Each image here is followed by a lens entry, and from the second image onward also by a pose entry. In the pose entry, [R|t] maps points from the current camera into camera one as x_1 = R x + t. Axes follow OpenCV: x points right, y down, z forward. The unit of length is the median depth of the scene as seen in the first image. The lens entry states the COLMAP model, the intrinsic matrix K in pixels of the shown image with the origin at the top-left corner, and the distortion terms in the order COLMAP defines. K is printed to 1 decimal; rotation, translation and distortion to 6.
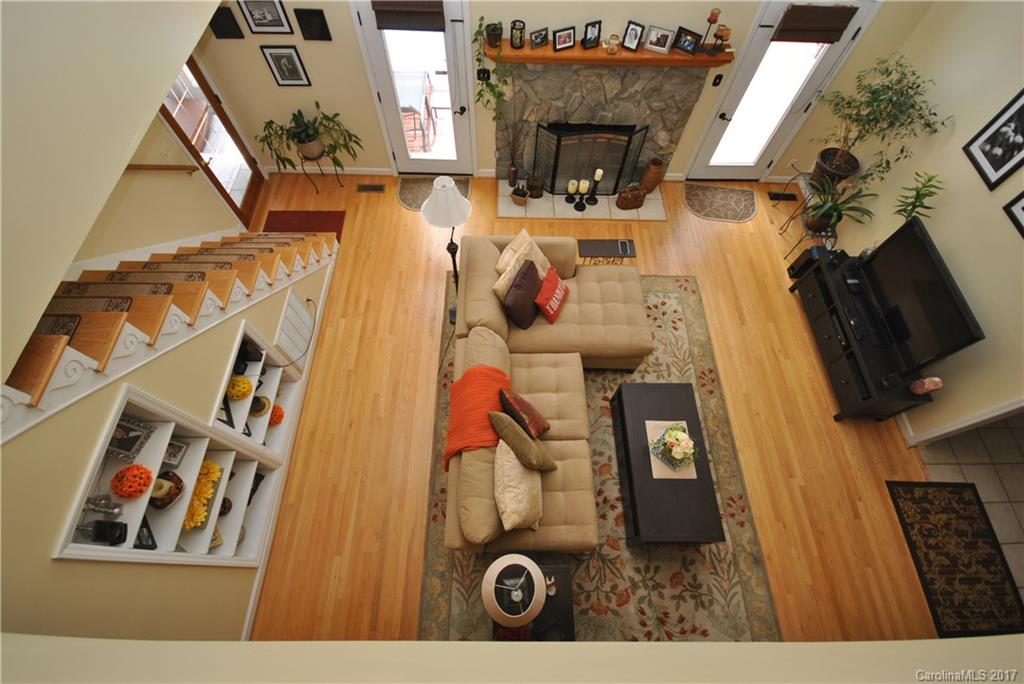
lens RADIAL K [[453.0, 0, 511.8], [0, 453.0, 339.3], [0, 0, 1]] dist [-0.001406, -0.000859]
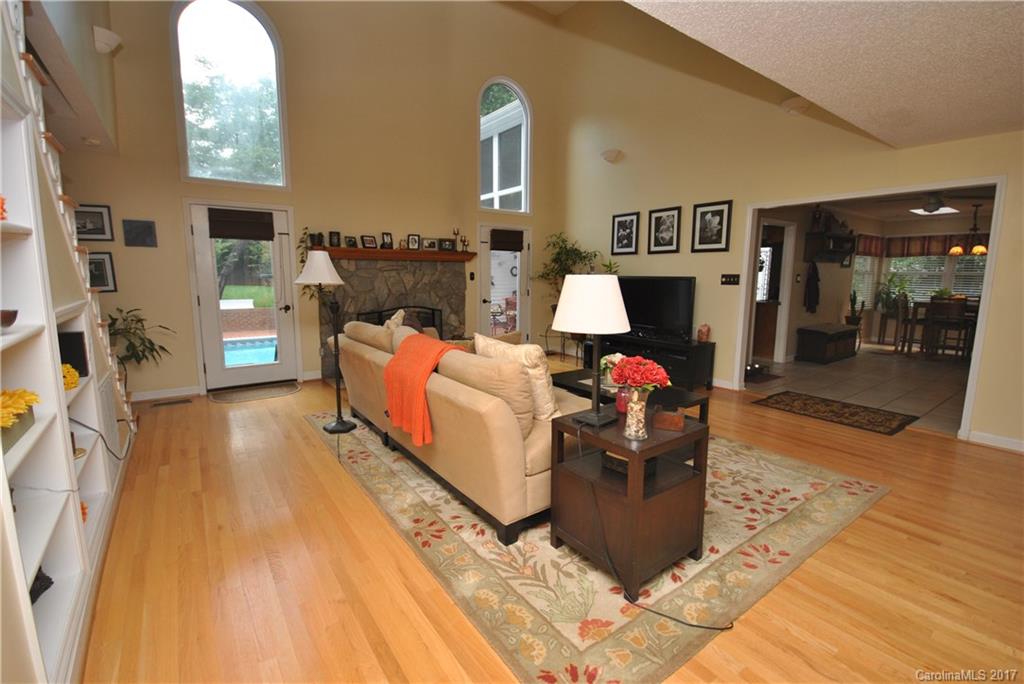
lens RADIAL K [[453.0, 0, 513.0], [0, 453.0, 336.3], [0, 0, 1]] dist [-0.001406, -0.000859]
pose [[0.807183, -0.099377, 0.581876, -0.364768], [0.527044, 0.565277, -0.634576, 0.622223], [-0.265859, 0.818893, 0.508658, 0.391110]]
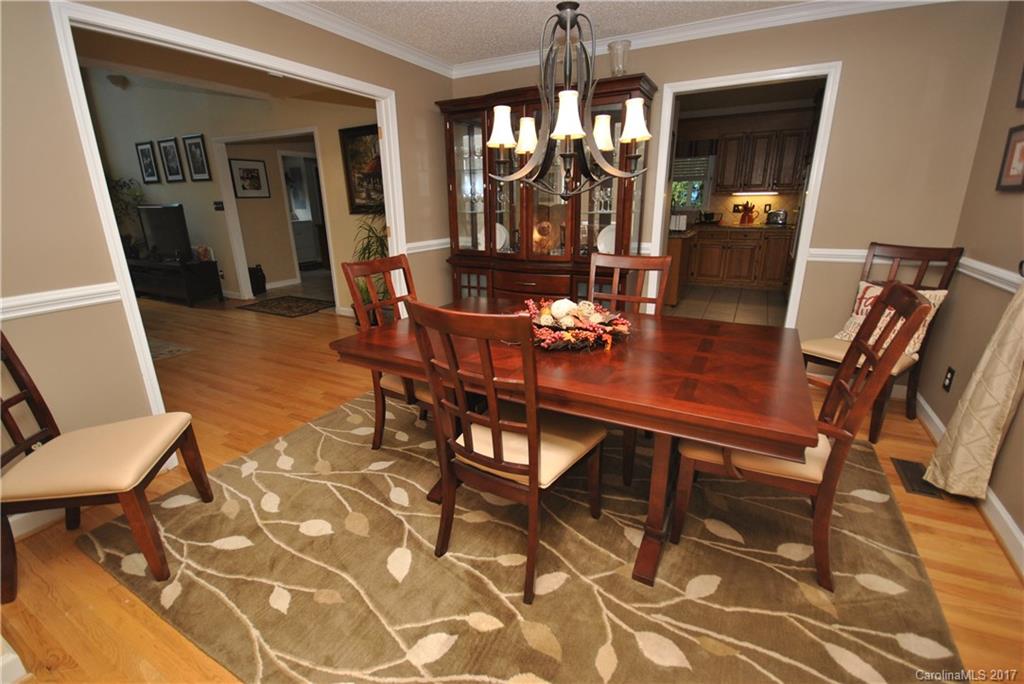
lens RADIAL K [[453.0, 0, 512.8], [0, 453.0, 340.9], [0, 0, 1]] dist [-0.001406, -0.000859]
pose [[0.480006, -0.287915, 0.828673, -0.023257], [0.784555, 0.563535, -0.258656, 1.411826], [-0.392515, 0.774296, 0.496385, -0.014493]]
